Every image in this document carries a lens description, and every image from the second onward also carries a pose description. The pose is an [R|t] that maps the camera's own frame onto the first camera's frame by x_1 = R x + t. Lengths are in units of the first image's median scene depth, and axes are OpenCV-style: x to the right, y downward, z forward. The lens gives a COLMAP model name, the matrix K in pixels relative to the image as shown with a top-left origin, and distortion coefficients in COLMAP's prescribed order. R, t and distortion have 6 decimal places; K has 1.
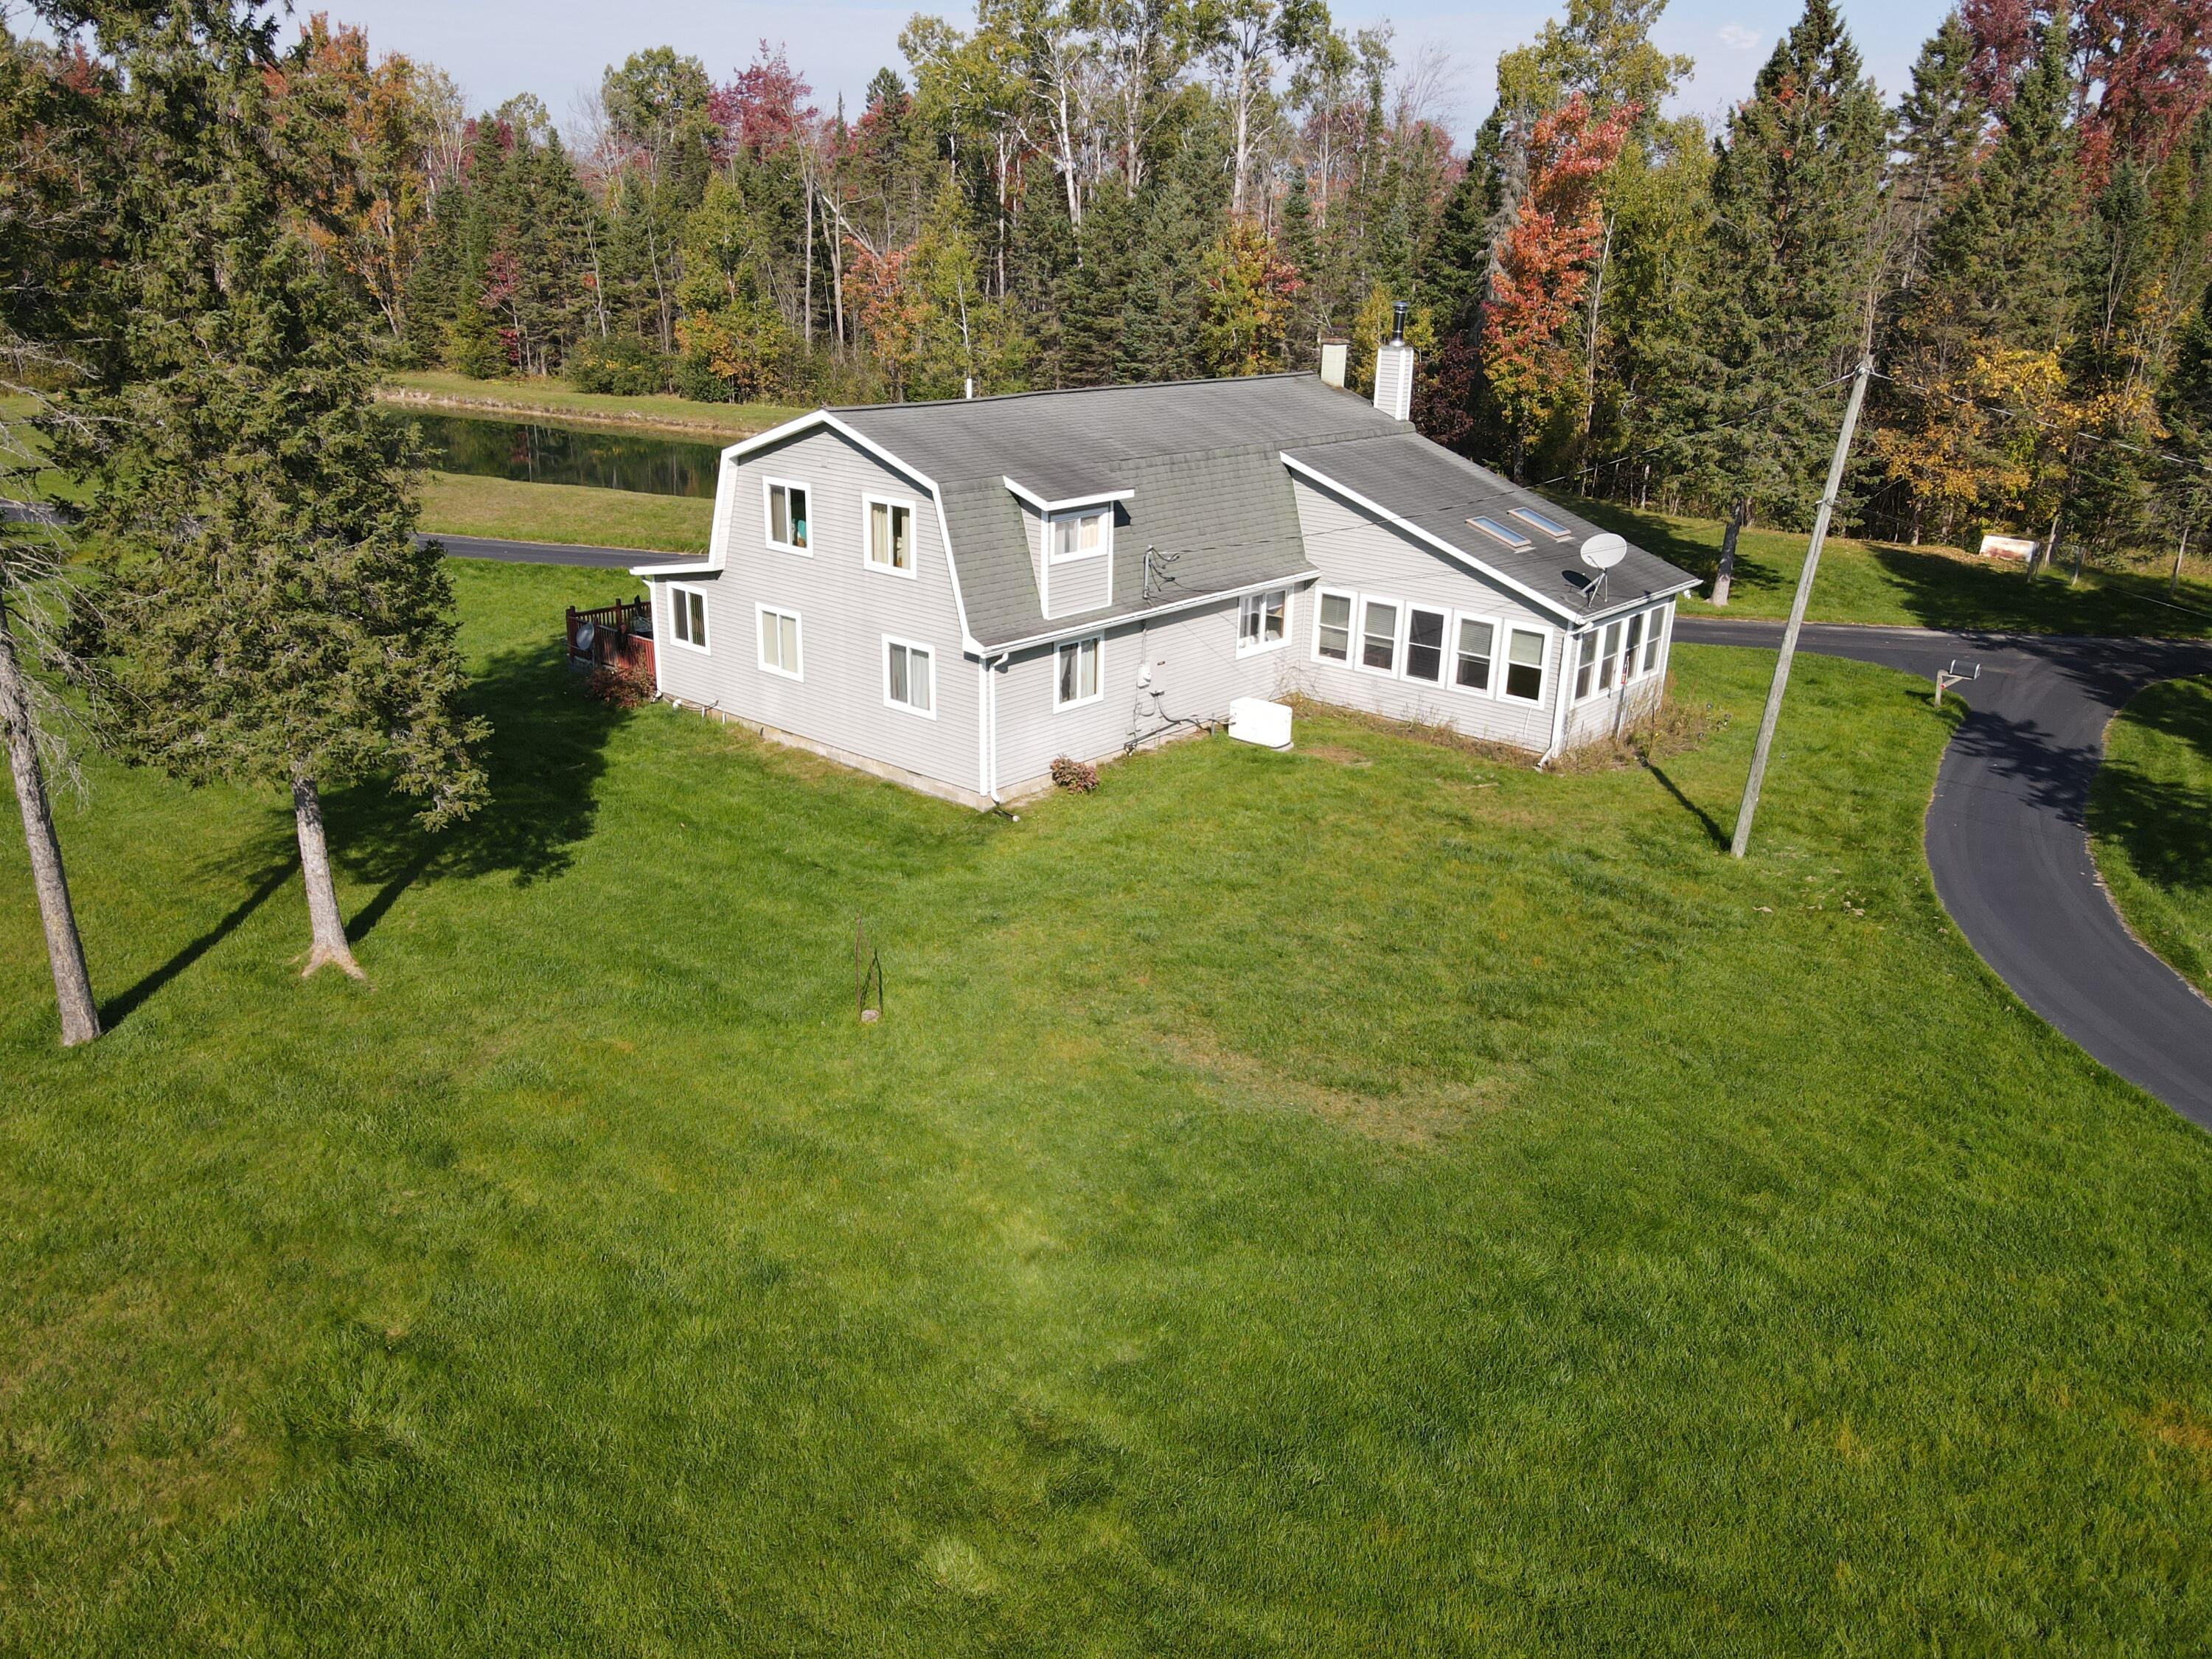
lens RADIAL K [[1627.4, 0, 1099.8], [0, 1627.4, 829.3], [0, 0, 1]] dist [-0.002436, 0.030584]
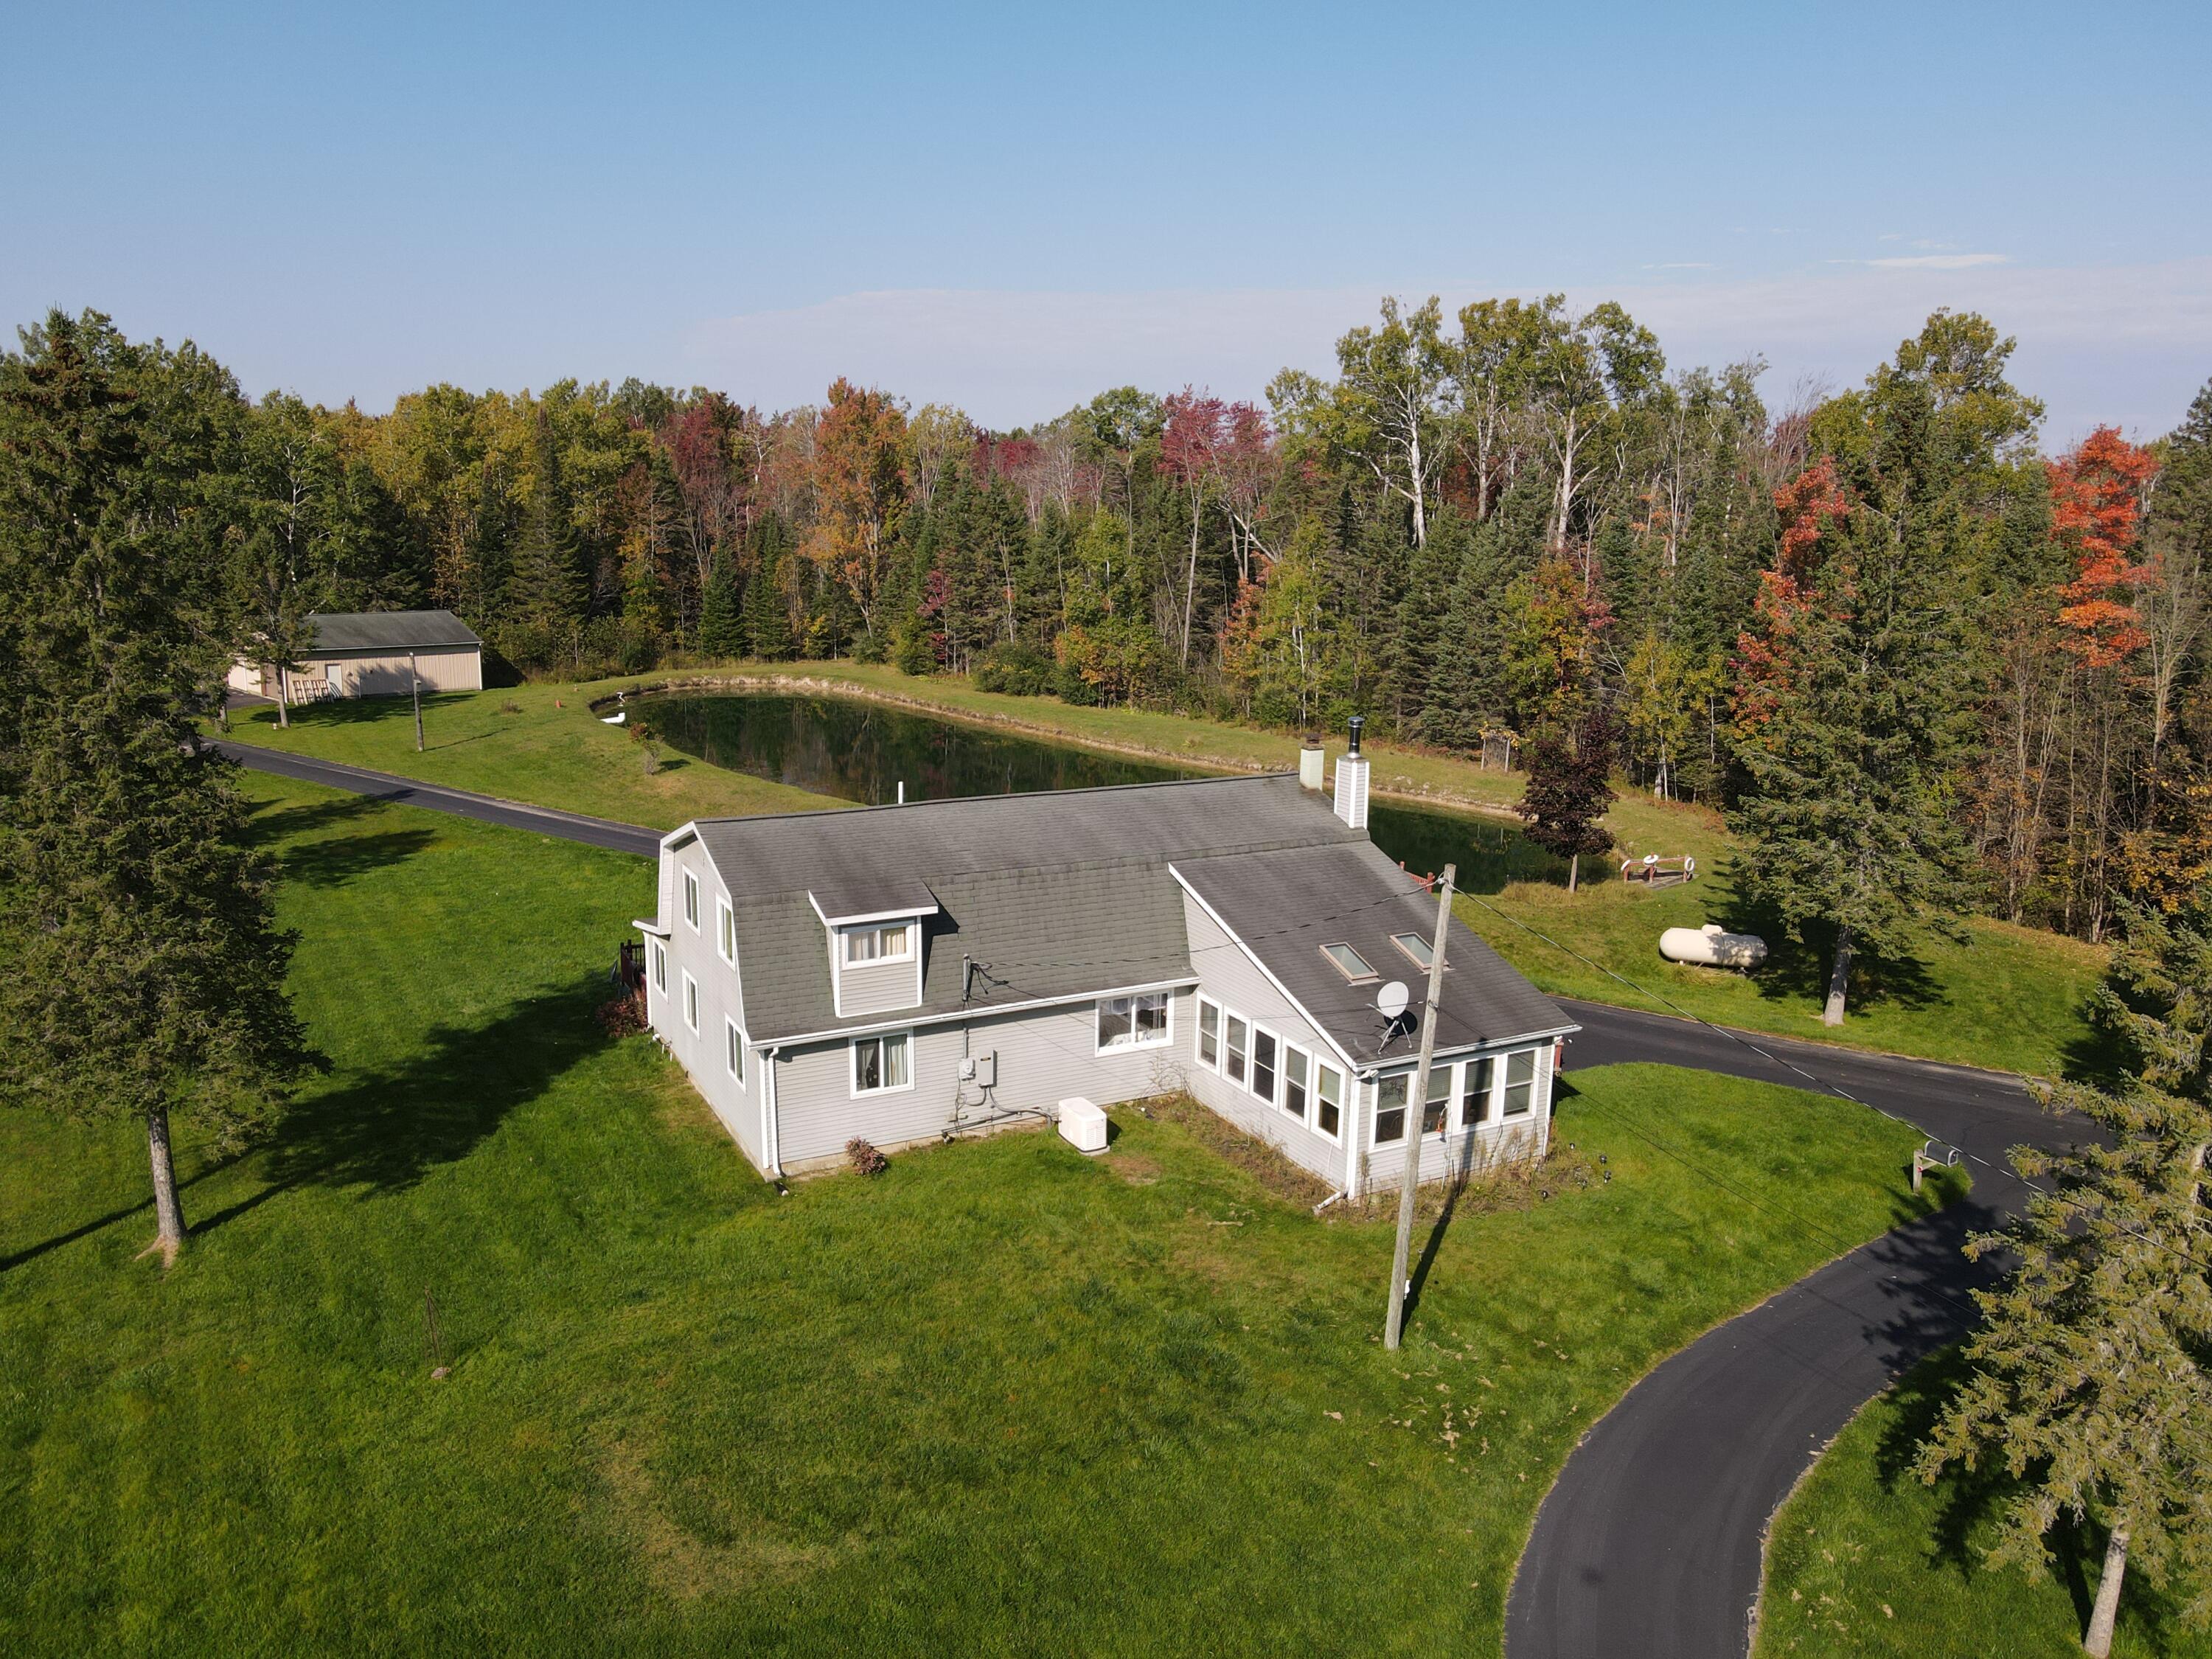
lens RADIAL K [[1627.4, 0, 1099.8], [0, 1627.4, 829.3], [0, 0, 1]] dist [-0.002436, 0.030584]
pose [[0.930687, 0.066642, -0.359694, 0.457362], [-0.118147, 0.985331, -0.123142, -0.120362], [0.346212, 0.157103, 0.924909, 0.000613]]
